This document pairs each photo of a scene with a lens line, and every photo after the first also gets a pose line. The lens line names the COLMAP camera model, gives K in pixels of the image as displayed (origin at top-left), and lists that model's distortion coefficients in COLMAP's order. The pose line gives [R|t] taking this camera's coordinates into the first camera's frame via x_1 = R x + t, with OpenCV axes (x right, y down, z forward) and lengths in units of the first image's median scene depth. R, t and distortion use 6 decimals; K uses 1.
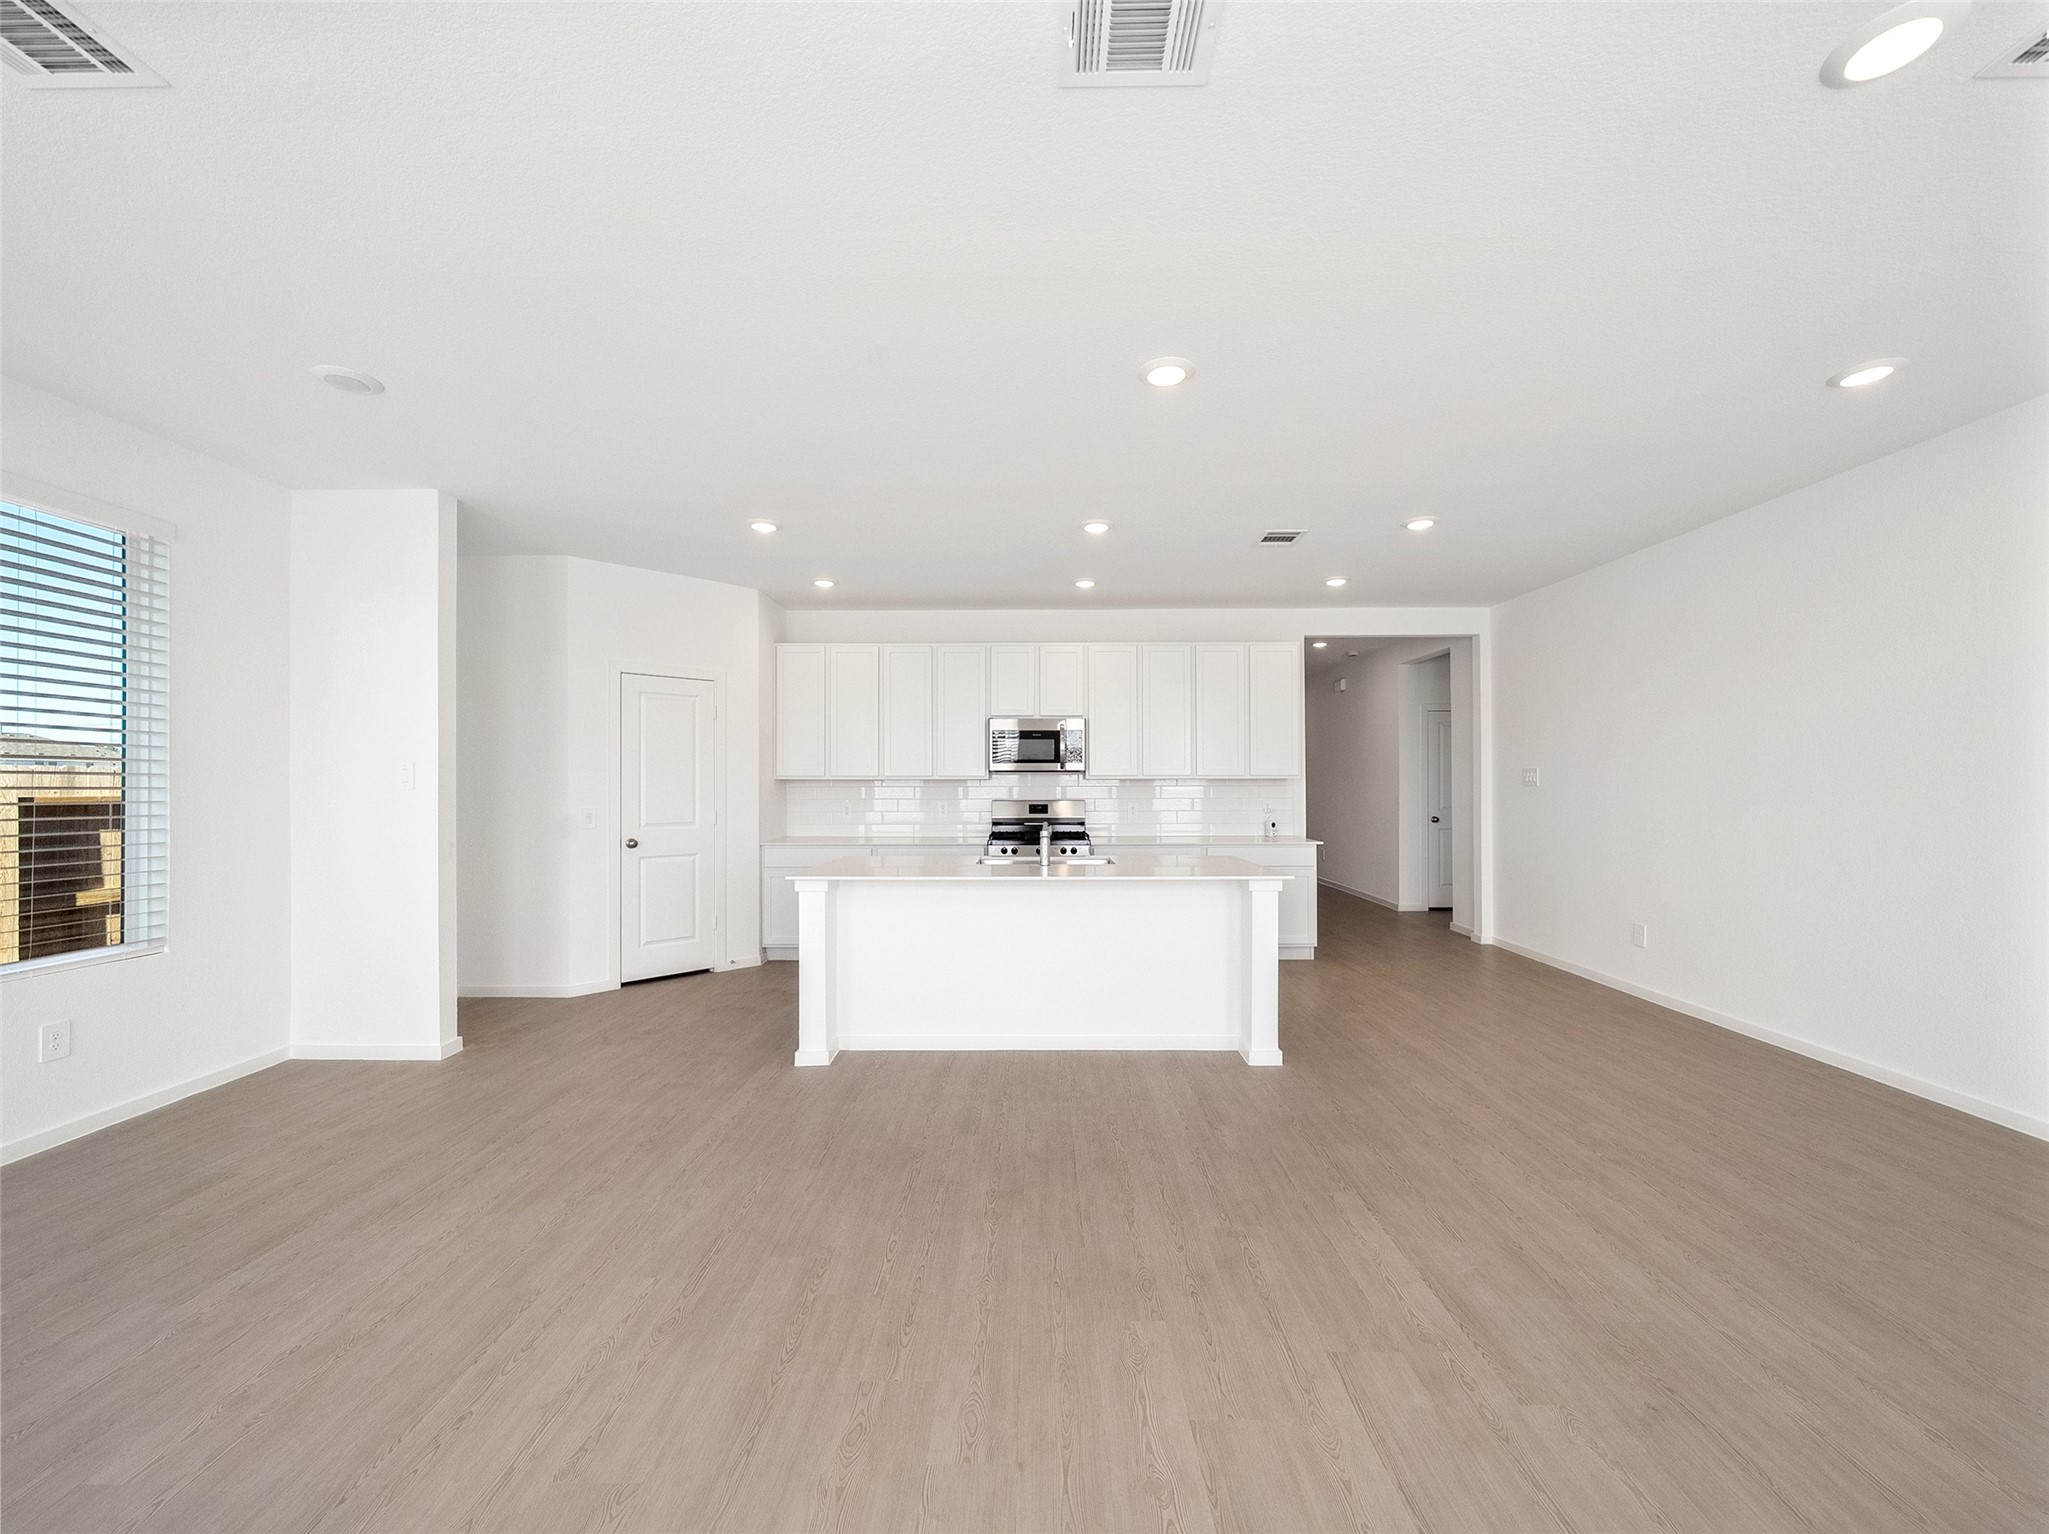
lens RADIAL K [[779.5, 0, 1029.1], [0, 779.5, 777.1], [0, 0, 1]] dist [-0.012017, 0.000018]
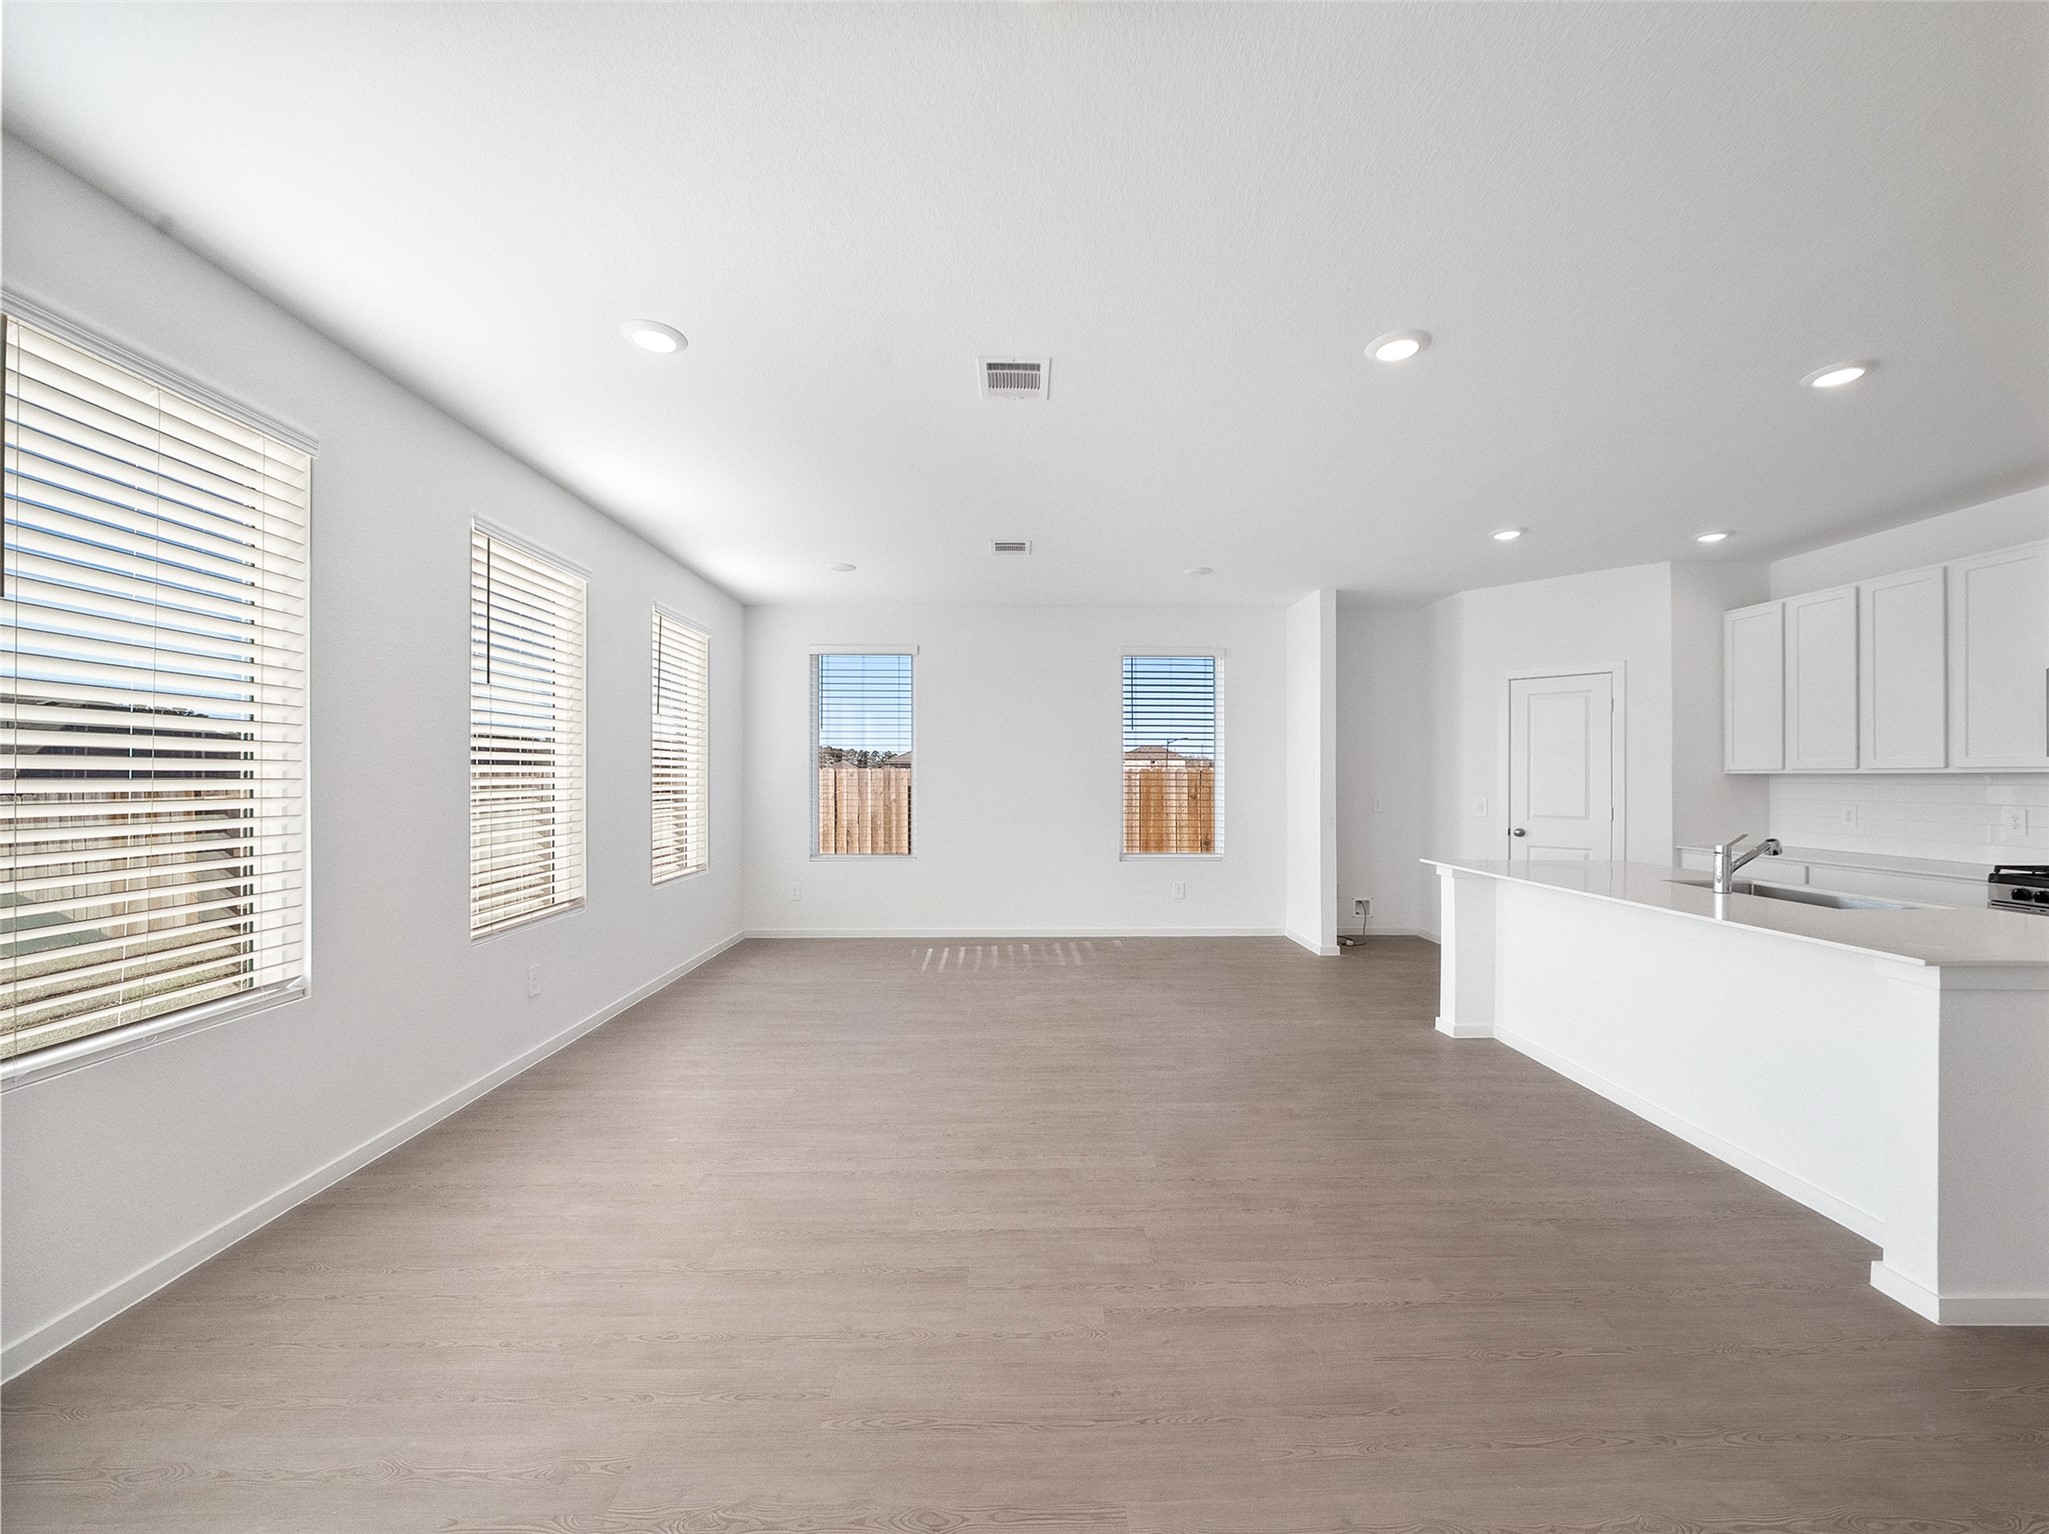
lens RADIAL K [[789.0, 0, 1047.5], [0, 789.0, 774.0], [0, 0, 1]] dist [0.000928, 0.000340]
pose [[0.053159, -0.003149, -0.998581, 0.603619], [0.006748, 0.999973, -0.002794, 0.000530], [0.998563, -0.006590, 0.053179, 0.280648]]
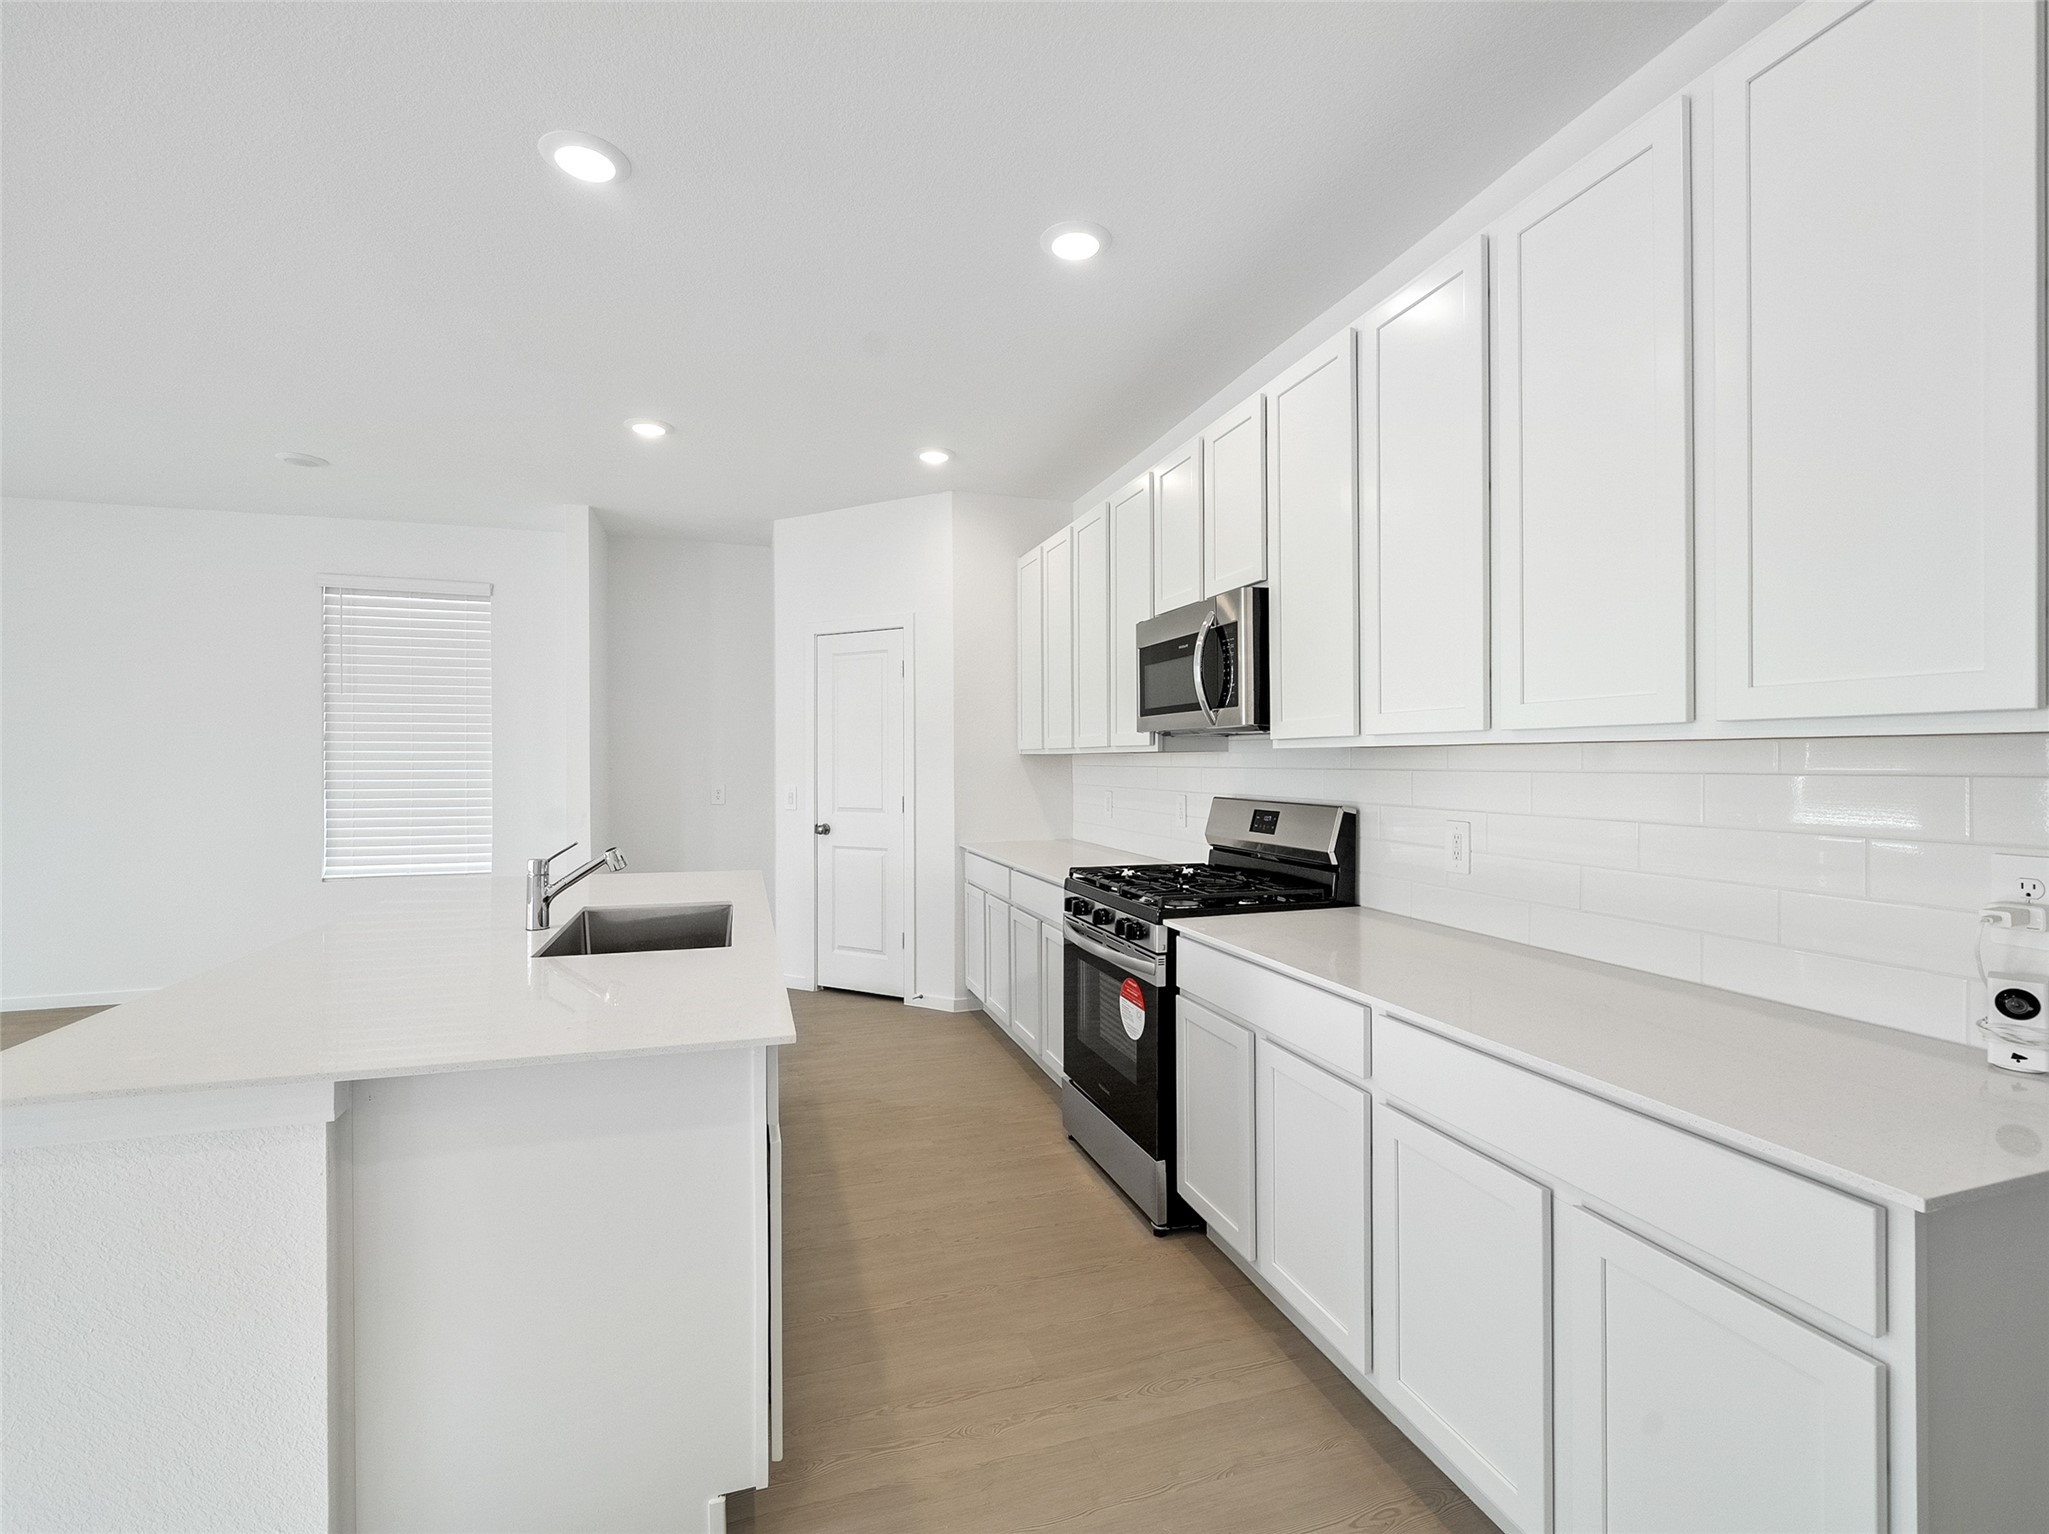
lens RADIAL K [[905.9, 0, 1023.3], [0, 905.9, 760.5], [0, 0, 1]] dist [-0.002106, -0.000466]
pose [[0.308217, 0.001591, -0.951315, 0.550067], [0.011171, 0.999924, 0.005292, 0.005295], [0.951251, -0.012258, 0.308176, 0.942176]]
